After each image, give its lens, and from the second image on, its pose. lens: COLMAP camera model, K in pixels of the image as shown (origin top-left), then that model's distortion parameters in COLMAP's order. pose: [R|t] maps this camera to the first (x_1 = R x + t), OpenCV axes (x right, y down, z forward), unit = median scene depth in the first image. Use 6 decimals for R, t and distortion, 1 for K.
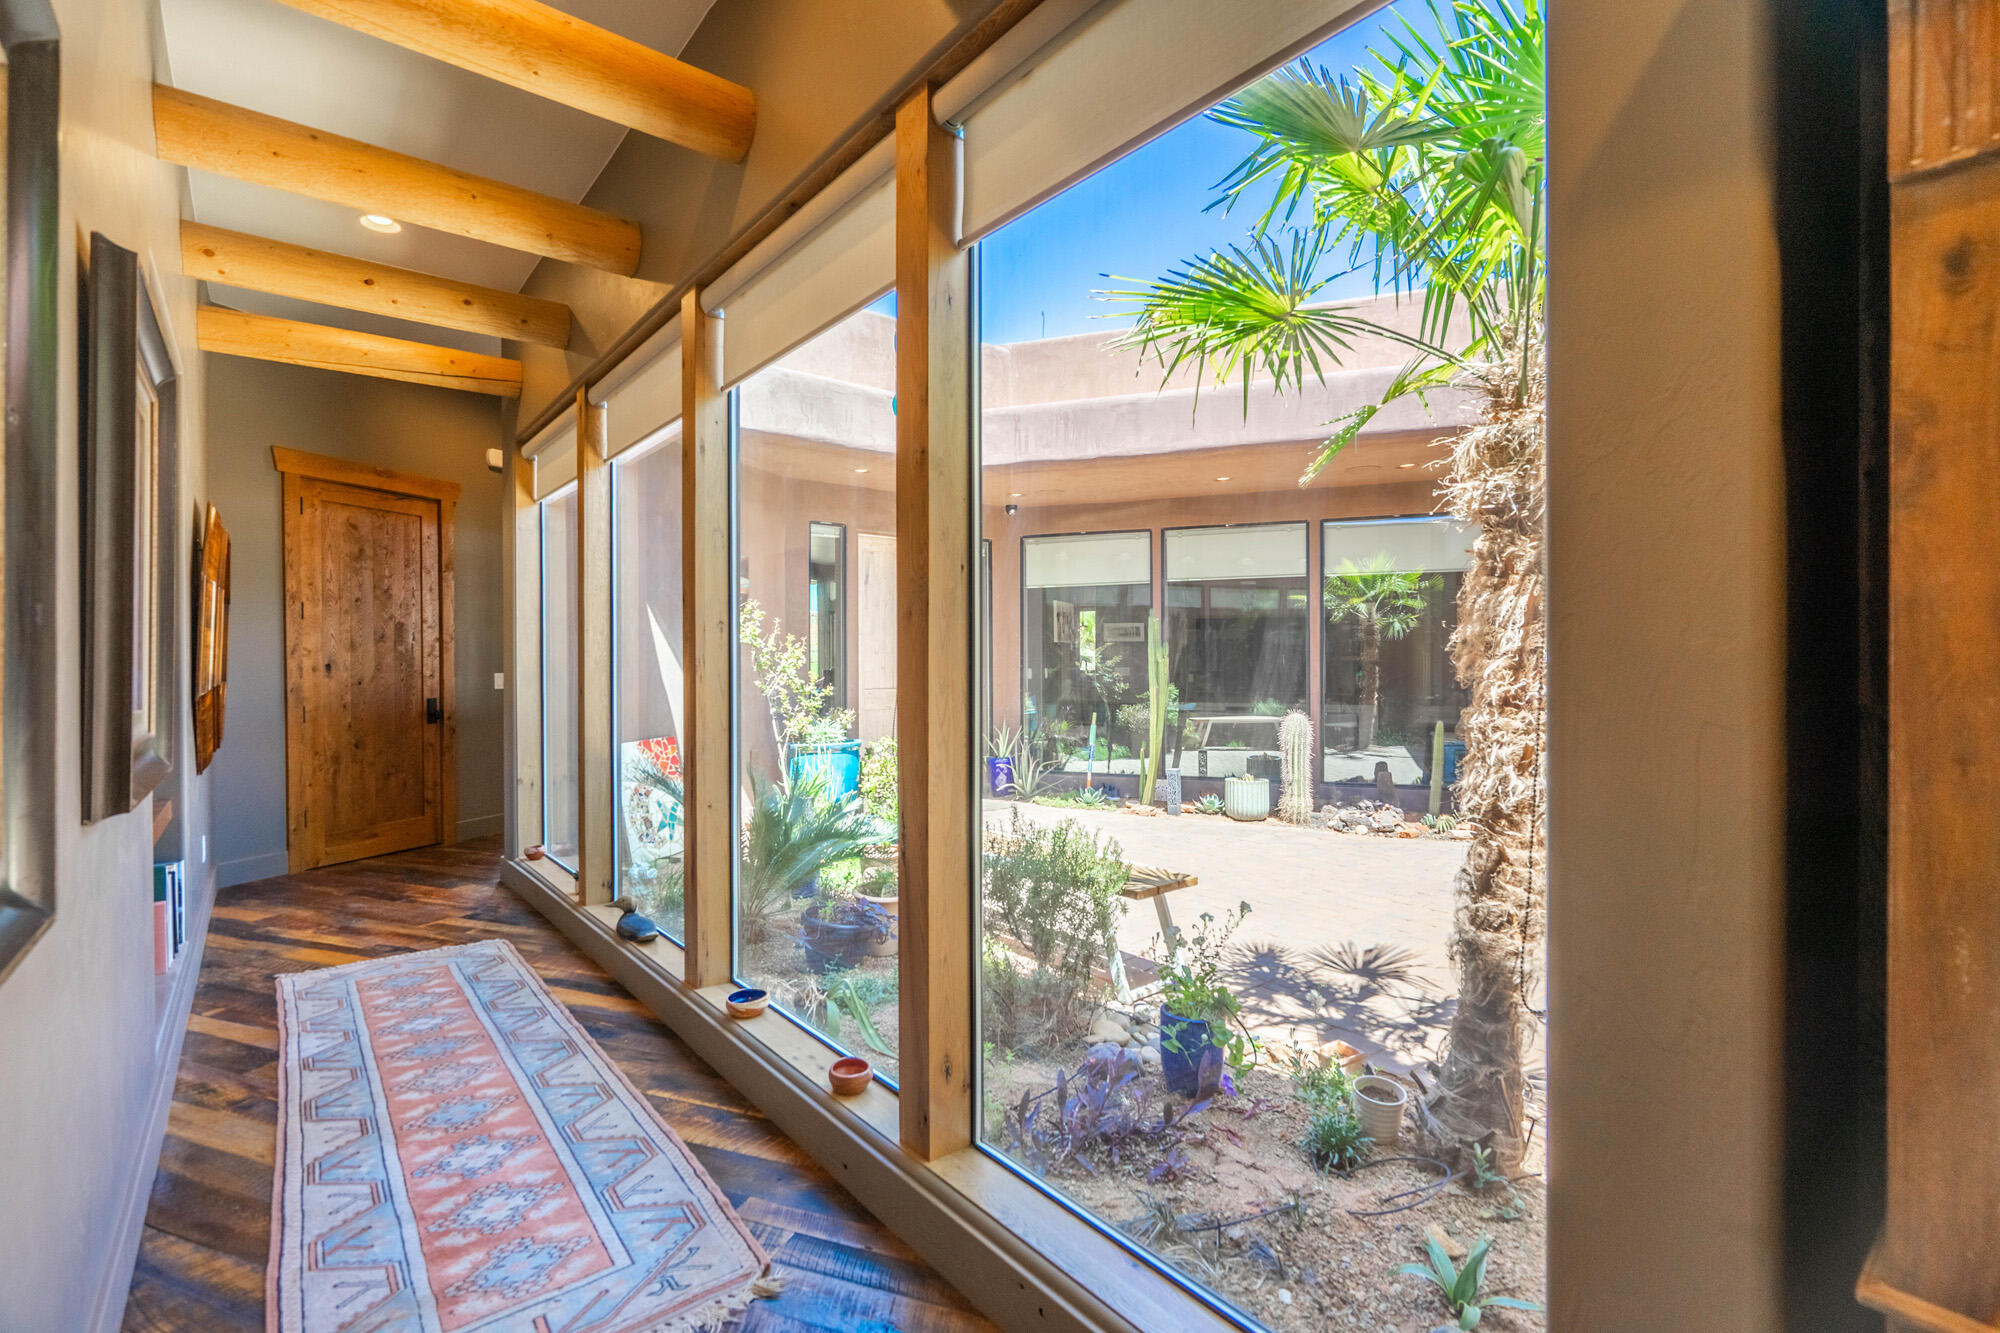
lens RADIAL K [[902.9, 0, 983.5], [0, 902.9, 660.5], [0, 0, 1]] dist [-0.004899, 0.002840]
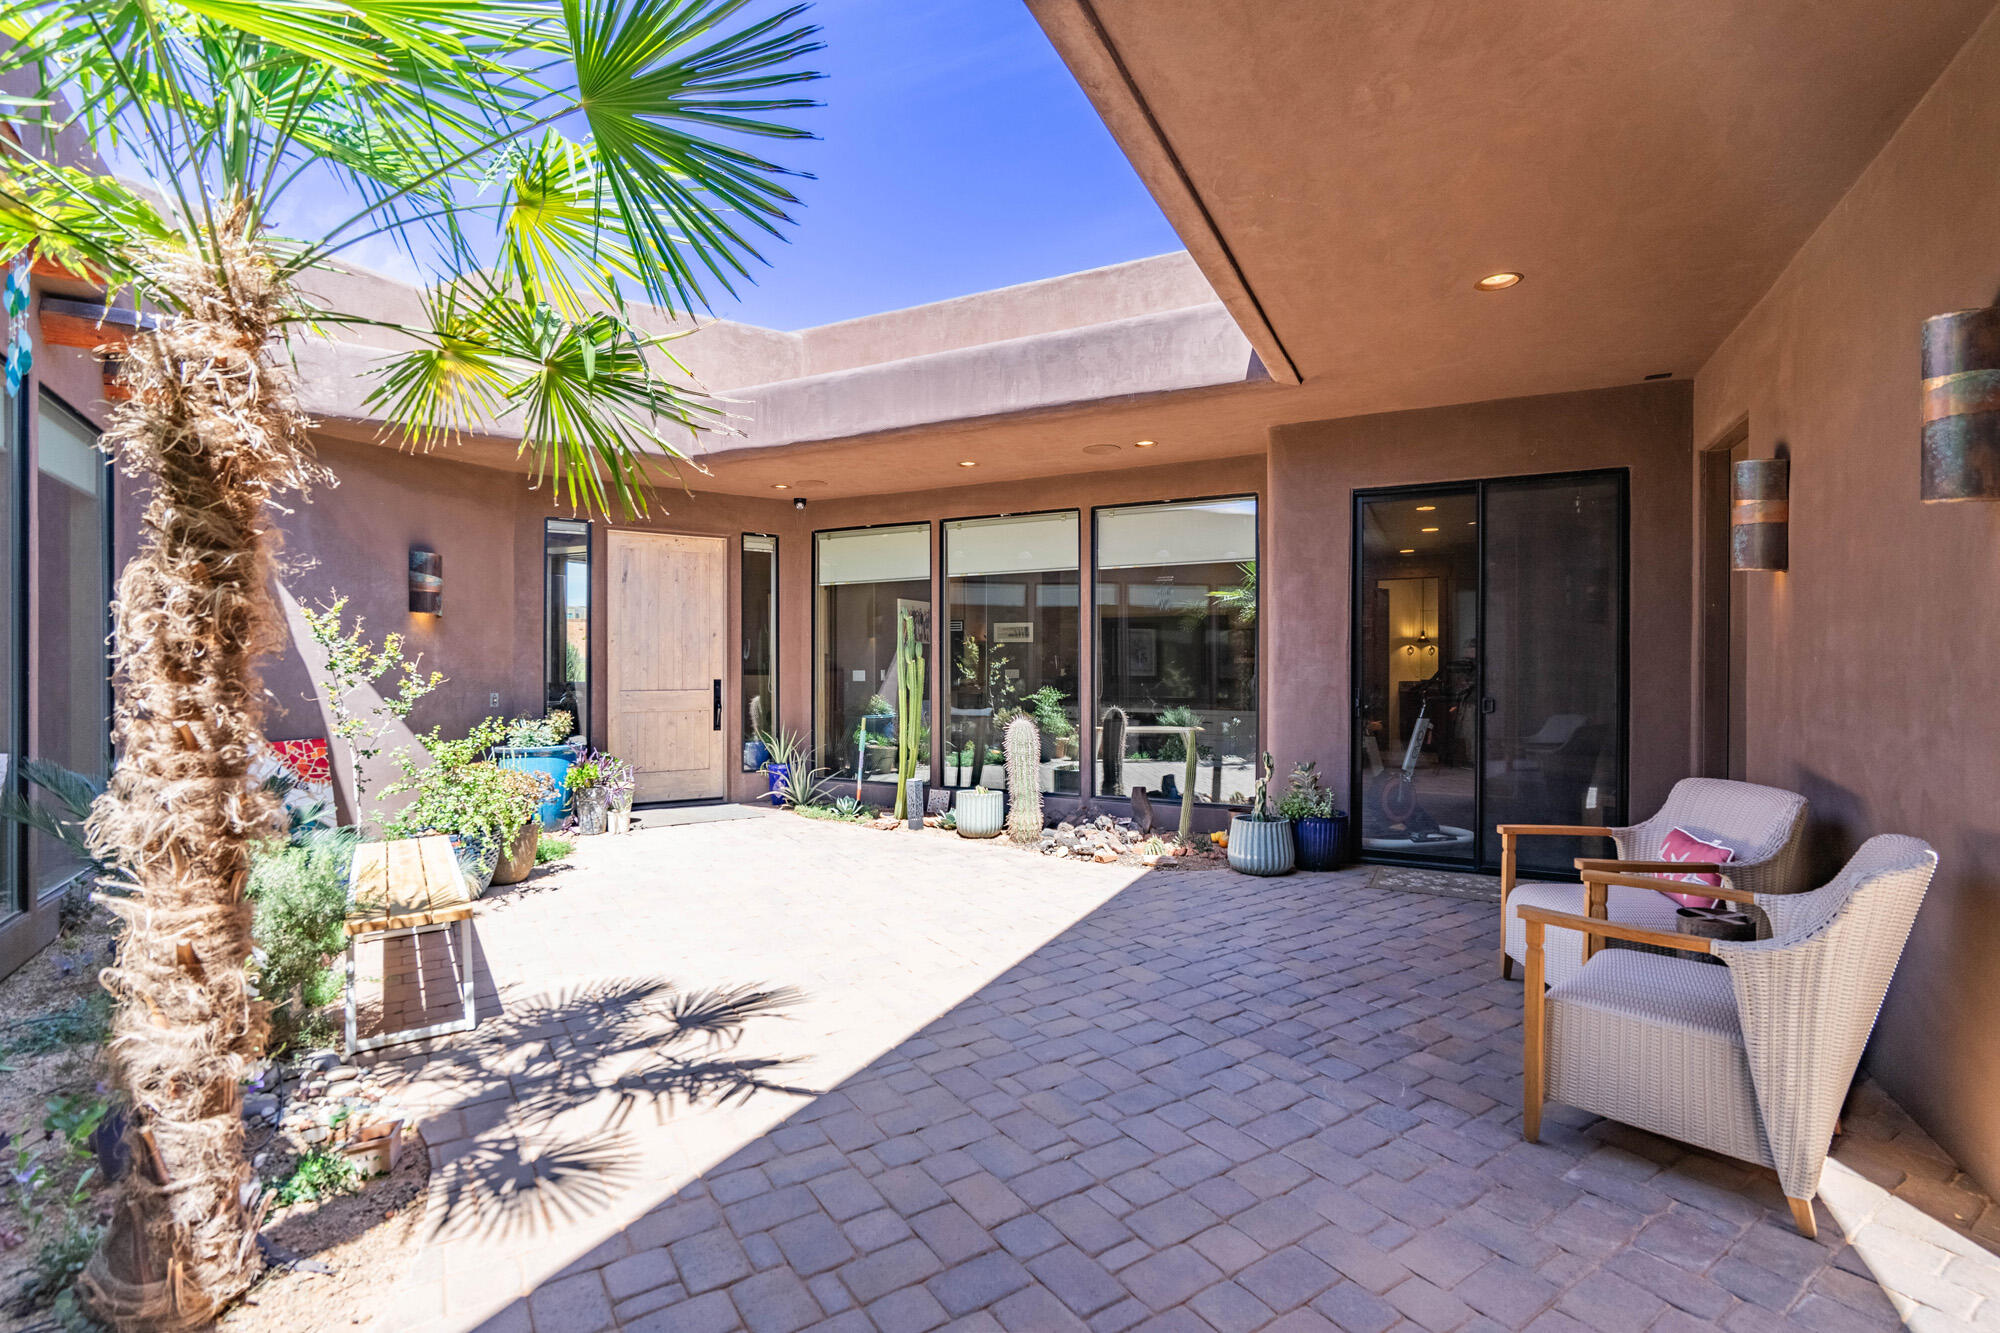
lens RADIAL K [[902.9, 0, 1007.4], [0, 902.9, 670.4], [0, 0, 1]] dist [-0.004899, 0.002840]
pose [[0.992576, 0.001700, -0.121616, 0.408452], [-0.000827, 0.999974, 0.007231, 0.001918], [0.121625, -0.007077, 0.992551, 0.089311]]
